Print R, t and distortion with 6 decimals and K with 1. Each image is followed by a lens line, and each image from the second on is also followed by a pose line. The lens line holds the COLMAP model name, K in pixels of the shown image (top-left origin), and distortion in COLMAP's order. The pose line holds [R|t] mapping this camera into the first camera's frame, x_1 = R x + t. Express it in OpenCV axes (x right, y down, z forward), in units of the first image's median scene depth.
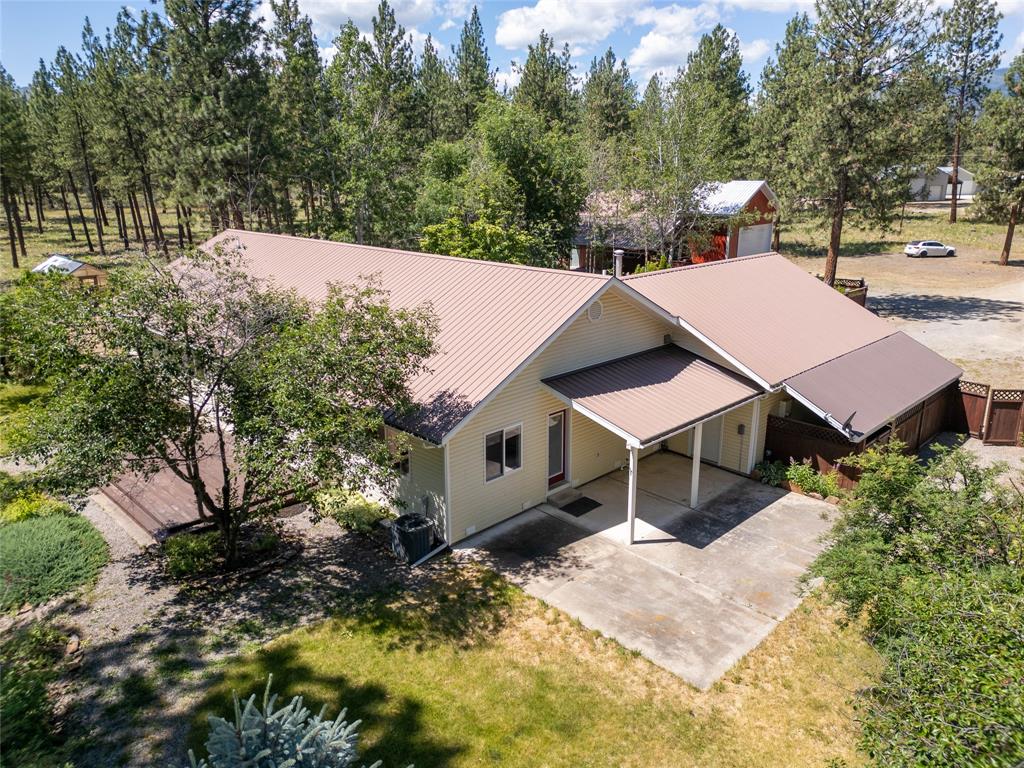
lens RADIAL K [[712.3, 0, 514.7], [0, 712.3, 379.4], [0, 0, 1]] dist [0.081670, -0.084103]
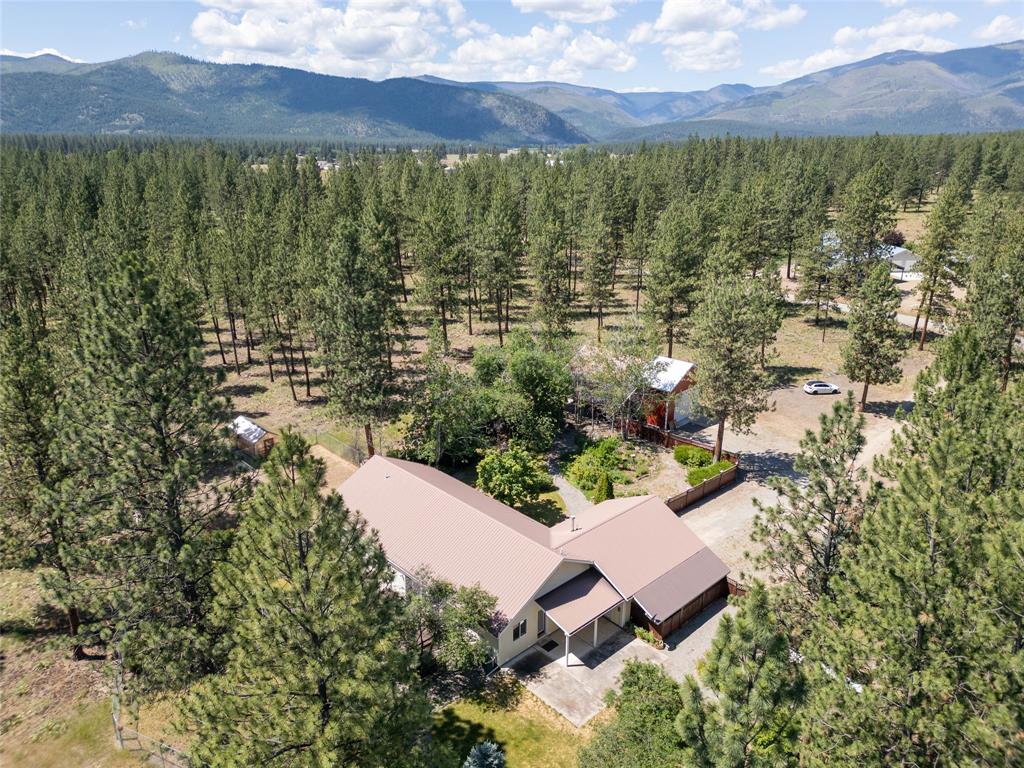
lens RADIAL K [[712.3, 0, 514.7], [0, 712.3, 379.4], [0, 0, 1]] dist [0.081670, -0.084103]
pose [[0.999638, 0.015103, -0.022287, 0.011529], [-0.014202, 0.999097, 0.040041, -1.002051], [0.022871, -0.039710, 0.998949, -1.747881]]
